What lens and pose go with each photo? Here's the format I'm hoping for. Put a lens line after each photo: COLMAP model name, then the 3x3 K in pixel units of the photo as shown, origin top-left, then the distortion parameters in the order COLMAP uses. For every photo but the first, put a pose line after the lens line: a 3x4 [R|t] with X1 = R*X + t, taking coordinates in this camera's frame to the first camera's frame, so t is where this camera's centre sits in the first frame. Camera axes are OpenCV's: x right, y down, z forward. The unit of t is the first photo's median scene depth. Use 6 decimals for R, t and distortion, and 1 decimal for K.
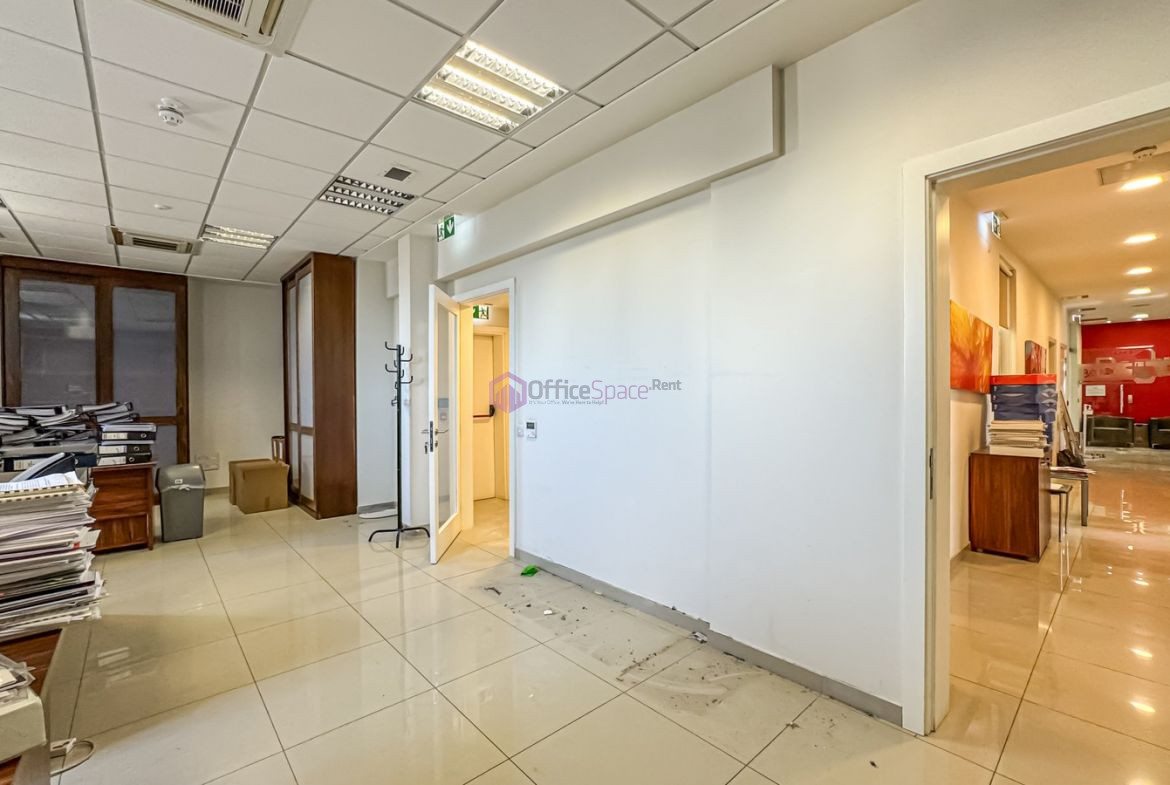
lens RADIAL K [[515.7, 0, 585.0], [0, 515.7, 392.5], [0, 0, 1]] dist [-0.039591, 0.019177]
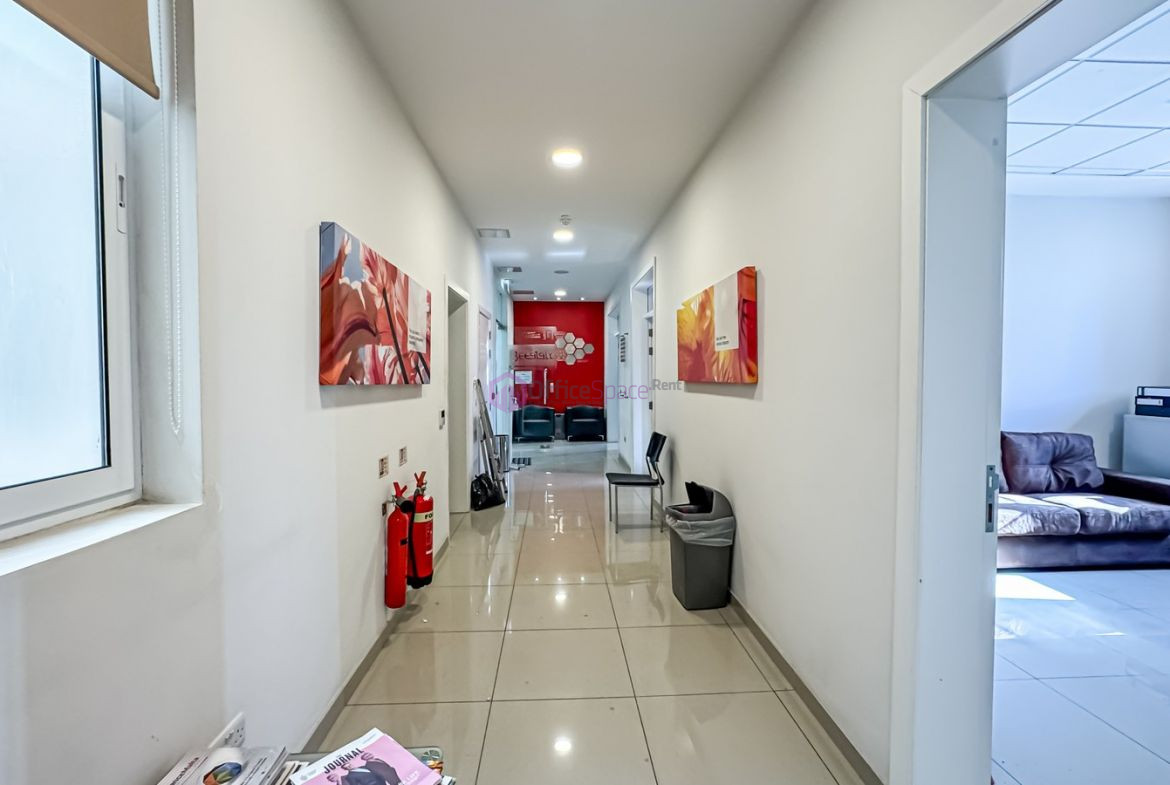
lens RADIAL K [[515.7, 0, 585.0], [0, 515.7, 392.5], [0, 0, 1]] dist [-0.039591, 0.019177]
pose [[0.627738, -0.024077, 0.778052, 0.404334], [-0.004607, 0.999389, 0.034643, -0.008266], [-0.778411, -0.025331, 0.627244, 0.380257]]
